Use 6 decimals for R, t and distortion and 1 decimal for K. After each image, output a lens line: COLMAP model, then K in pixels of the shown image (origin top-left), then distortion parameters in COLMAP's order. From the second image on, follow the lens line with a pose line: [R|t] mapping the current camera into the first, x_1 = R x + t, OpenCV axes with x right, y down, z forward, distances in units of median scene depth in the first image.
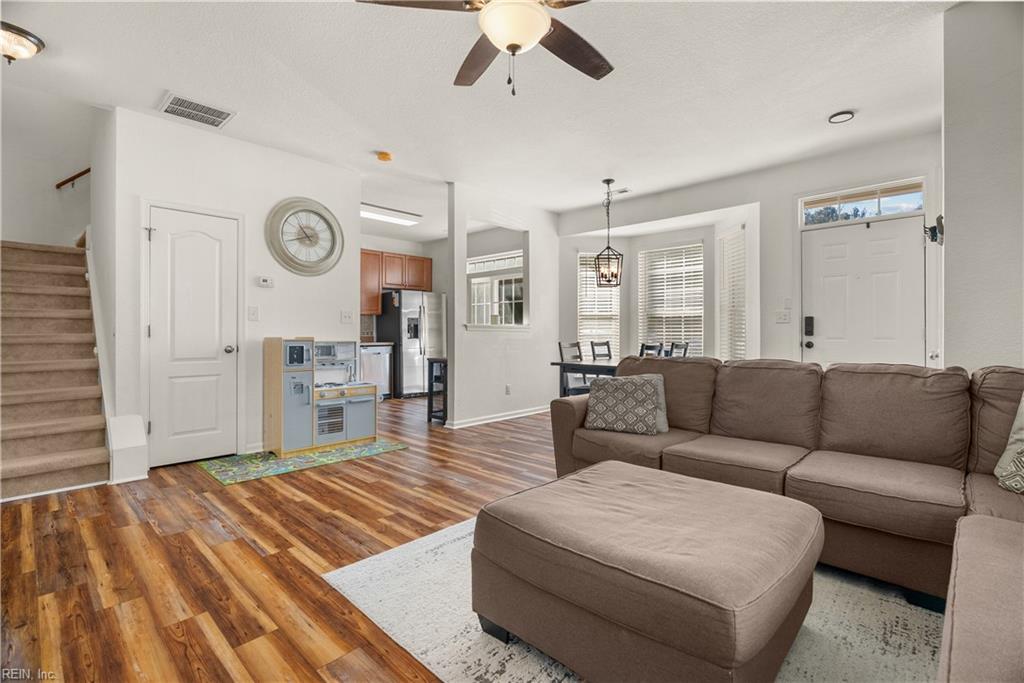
lens RADIAL K [[473.3, 0, 510.6], [0, 473.3, 336.4], [0, 0, 1]] dist [0.000193, 0.000106]
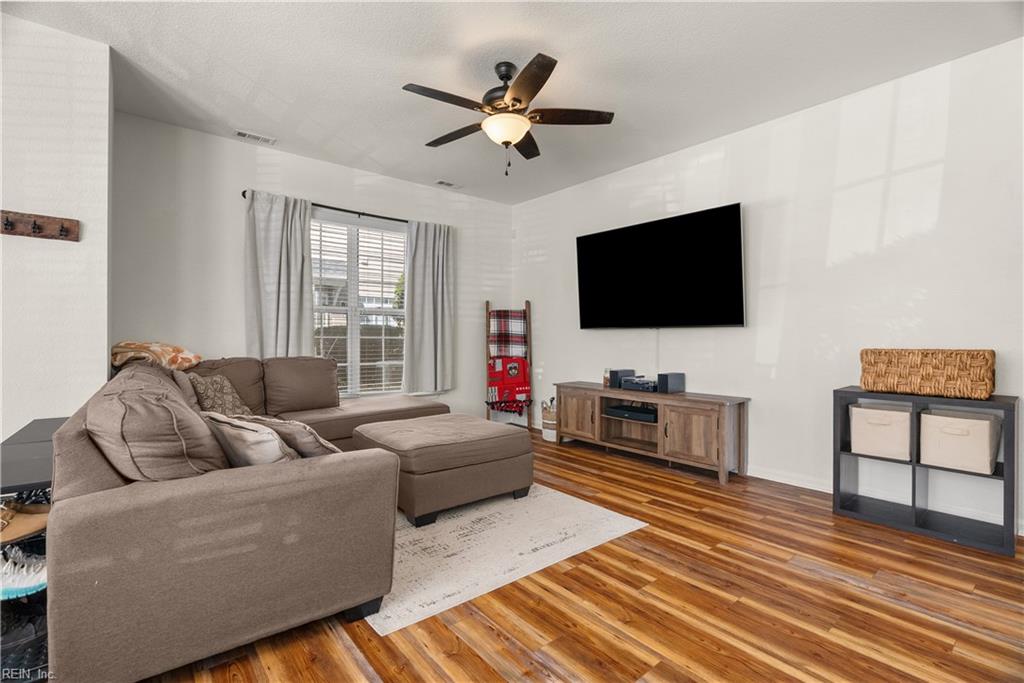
lens RADIAL K [[473.3, 0, 514.4], [0, 473.3, 344.7], [0, 0, 1]] dist [0.000193, 0.000106]
pose [[-0.993362, -0.009893, 0.114602, -0.138142], [-0.007679, 0.999776, 0.019748, -0.010438], [-0.114772, 0.018737, -0.993215, 1.829451]]
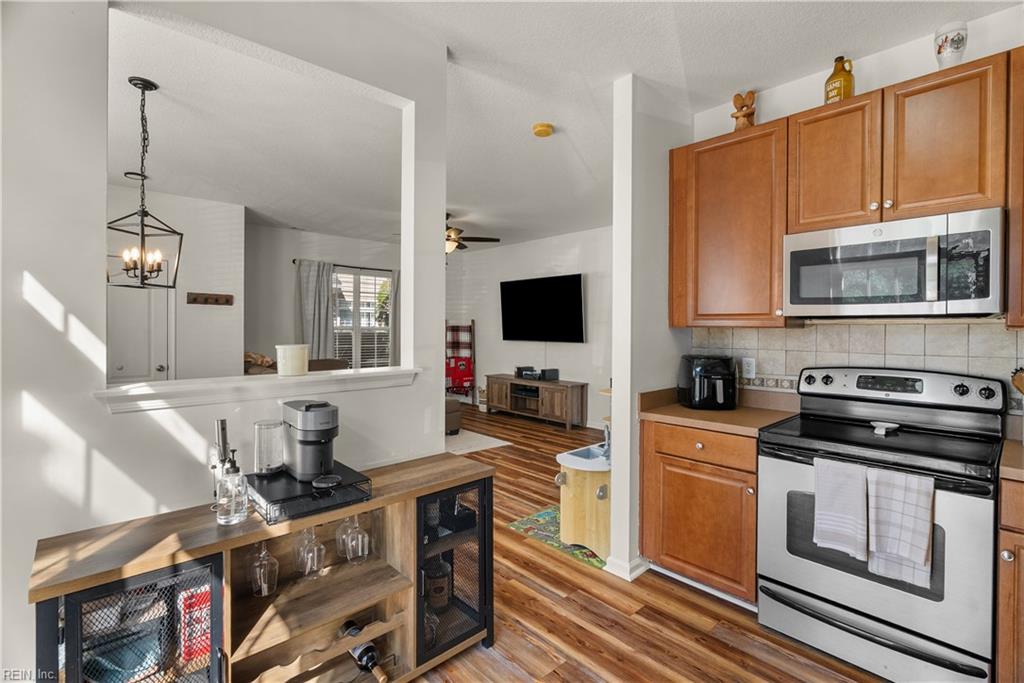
lens RADIAL K [[473.3, 0, 510.4], [0, 473.3, 330.7], [0, 0, 1]] dist [0.000193, 0.000106]
pose [[-0.997118, -0.010500, 0.075135, -0.454100], [-0.010014, 0.999926, 0.006834, -0.119769], [-0.075201, 0.006062, -0.997150, 2.884636]]
